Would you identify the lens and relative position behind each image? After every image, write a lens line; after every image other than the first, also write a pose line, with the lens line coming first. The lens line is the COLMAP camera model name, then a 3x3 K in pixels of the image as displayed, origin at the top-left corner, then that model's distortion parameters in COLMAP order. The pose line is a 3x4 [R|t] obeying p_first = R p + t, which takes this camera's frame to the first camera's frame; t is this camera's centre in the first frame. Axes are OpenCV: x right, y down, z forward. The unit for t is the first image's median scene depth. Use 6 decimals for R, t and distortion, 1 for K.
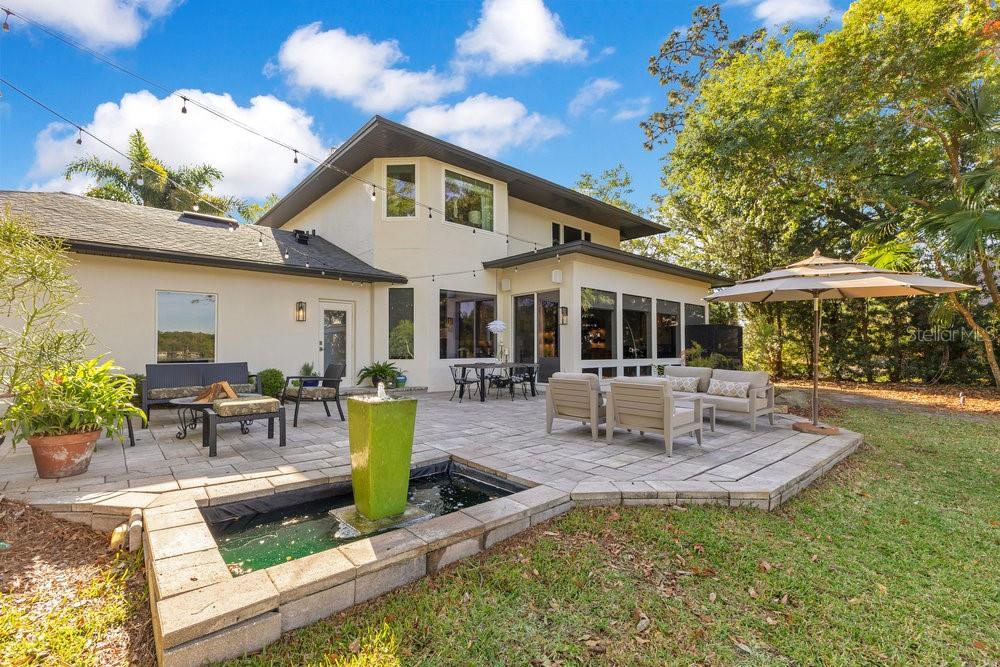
lens RADIAL K [[445.9, 0, 500.0], [0, 445.9, 333.5], [0, 0, 1]] dist [0.001092, -0.000342]
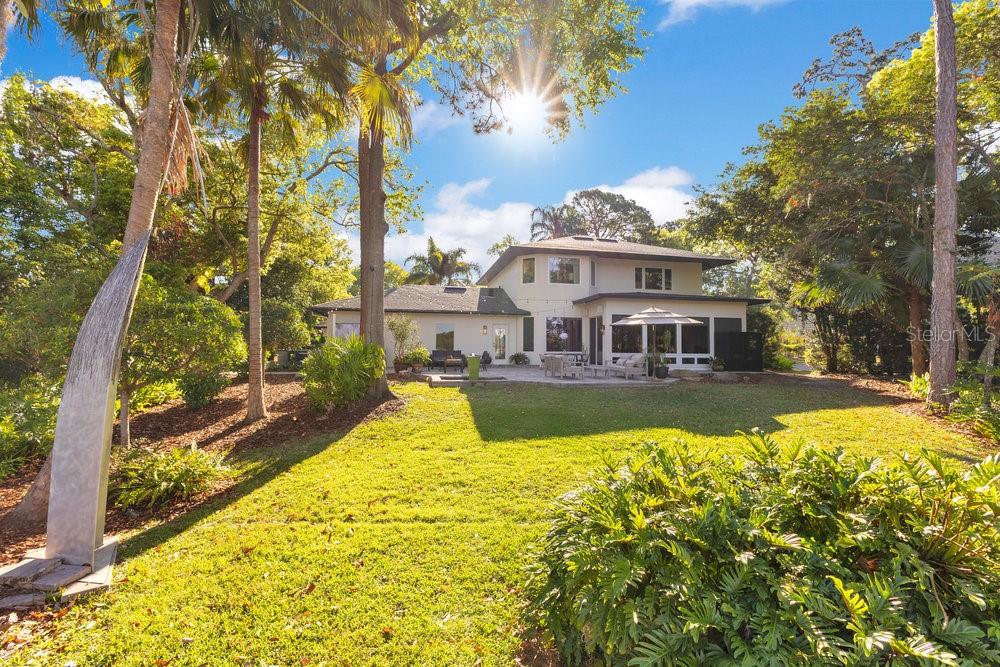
lens RADIAL K [[445.9, 0, 500.0], [0, 445.9, 333.5], [0, 0, 1]] dist [0.001092, -0.000342]
pose [[0.860998, -0.004300, -0.508590, 0.680966], [0.014381, 0.999770, 0.015893, -0.056021], [0.508404, -0.020998, 0.860862, -0.828495]]
